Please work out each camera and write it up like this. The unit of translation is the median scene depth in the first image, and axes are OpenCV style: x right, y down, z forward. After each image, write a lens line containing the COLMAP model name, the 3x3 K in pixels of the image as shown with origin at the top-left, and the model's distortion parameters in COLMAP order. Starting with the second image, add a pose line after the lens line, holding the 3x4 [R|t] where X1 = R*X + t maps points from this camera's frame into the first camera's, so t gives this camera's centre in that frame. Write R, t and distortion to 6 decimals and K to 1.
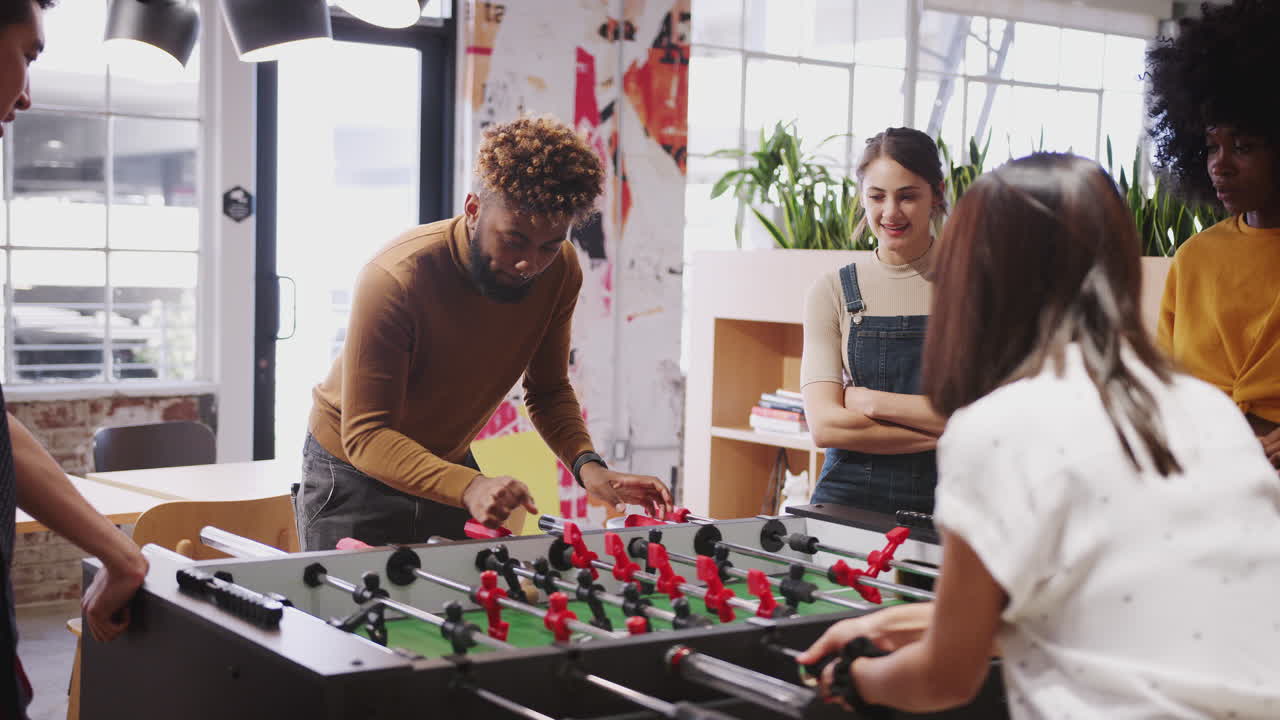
lens RADIAL K [[1775.0, 0, 640.0], [0, 1775.0, 360.0], [0, 0, 1]] dist [0.043948, 0.002691]
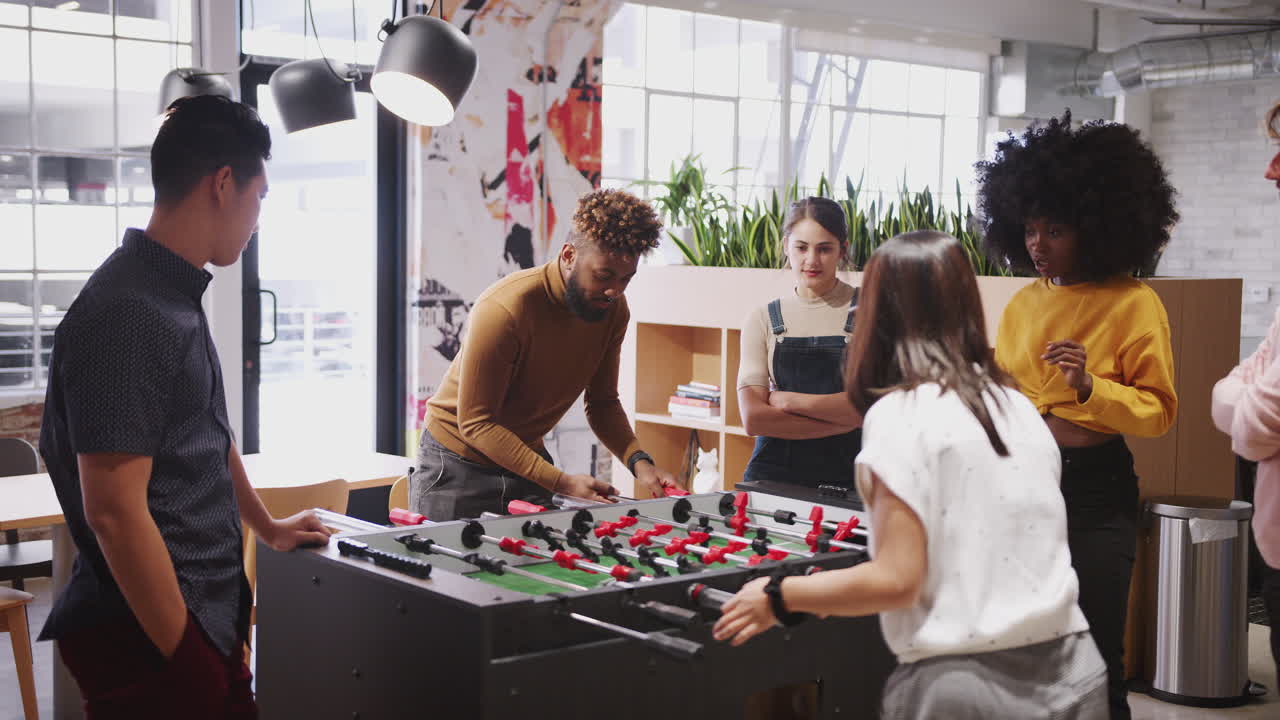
lens RADIAL K [[1775.0, 0, 640.0], [0, 1775.0, 360.0], [0, 0, 1]] dist [0.043948, 0.002691]
pose [[0.995512, -0.016848, 0.093121, -0.062332], [0.014811, 0.999637, 0.022527, -0.023173], [-0.093467, -0.021047, 0.995400, -0.181436]]
